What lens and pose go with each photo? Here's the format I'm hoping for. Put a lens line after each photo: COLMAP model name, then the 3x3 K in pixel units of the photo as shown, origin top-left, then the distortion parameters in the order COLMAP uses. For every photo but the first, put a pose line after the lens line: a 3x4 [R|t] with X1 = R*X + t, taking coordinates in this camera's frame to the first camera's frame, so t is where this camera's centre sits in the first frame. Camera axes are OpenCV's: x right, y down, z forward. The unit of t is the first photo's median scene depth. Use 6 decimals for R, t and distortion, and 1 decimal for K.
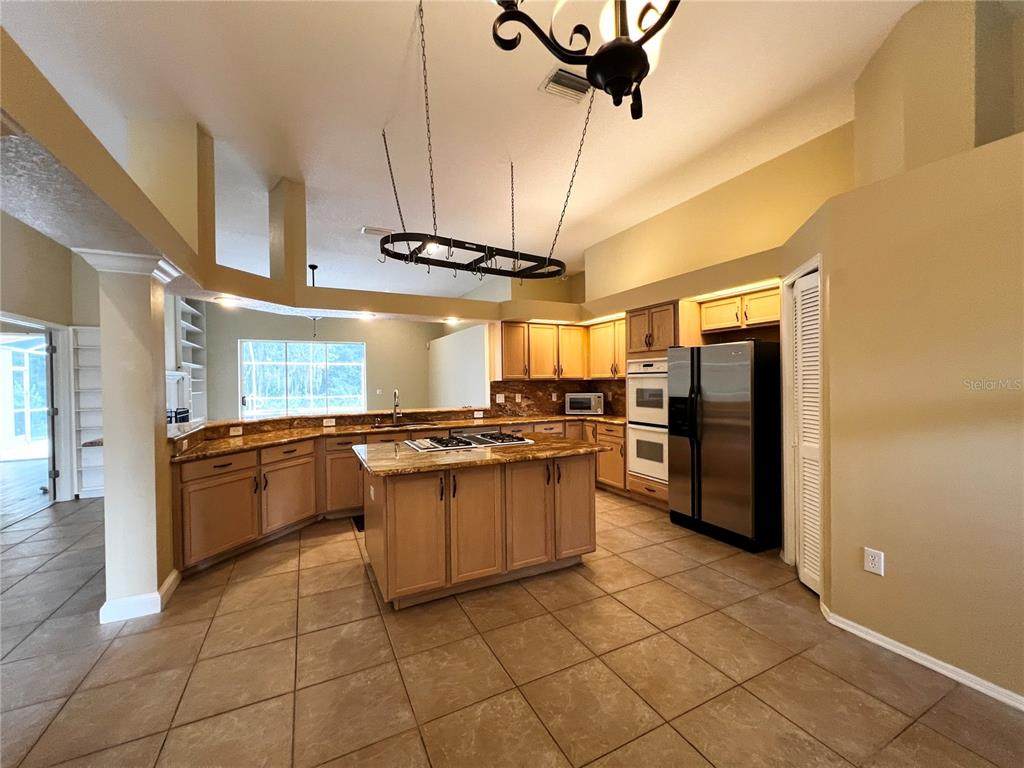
lens RADIAL K [[411.0, 0, 512.0], [0, 411.0, 384.0], [0, 0, 1]] dist [-0.001524, -0.000185]
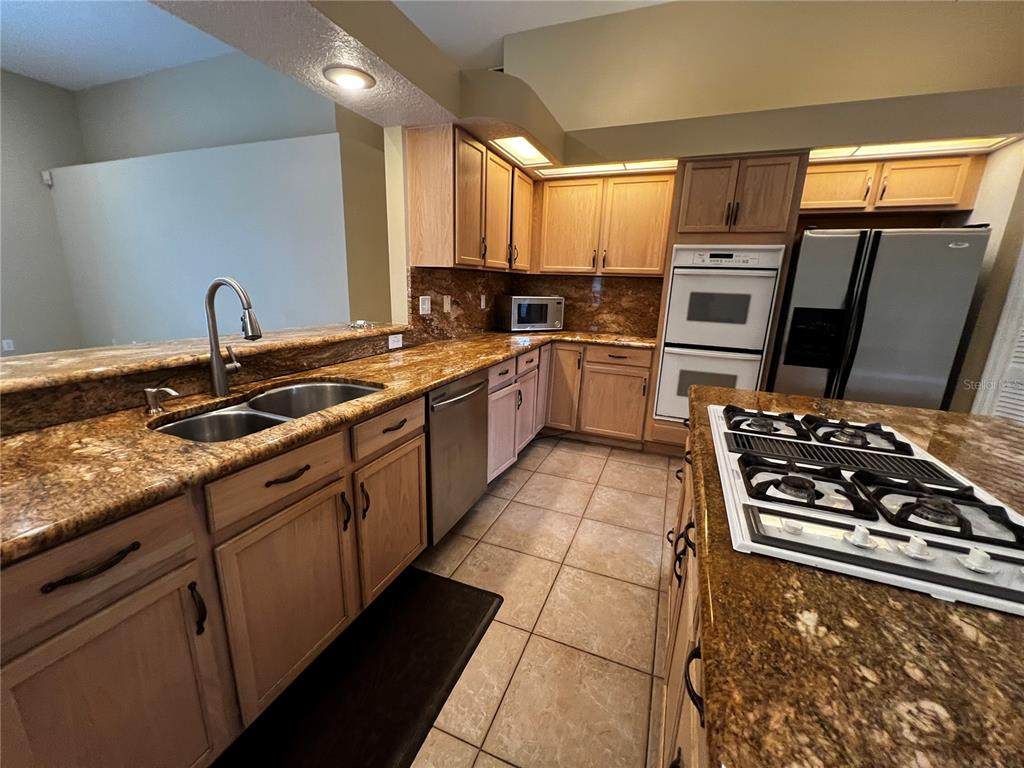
lens RADIAL K [[411.0, 0, 512.0], [0, 411.0, 384.0], [0, 0, 1]] dist [-0.001524, -0.000185]
pose [[0.745709, -0.124578, 0.654522, -0.329514], [-0.035649, 0.973497, 0.225906, 0.015032], [-0.665317, -0.191793, 0.721504, 0.666070]]
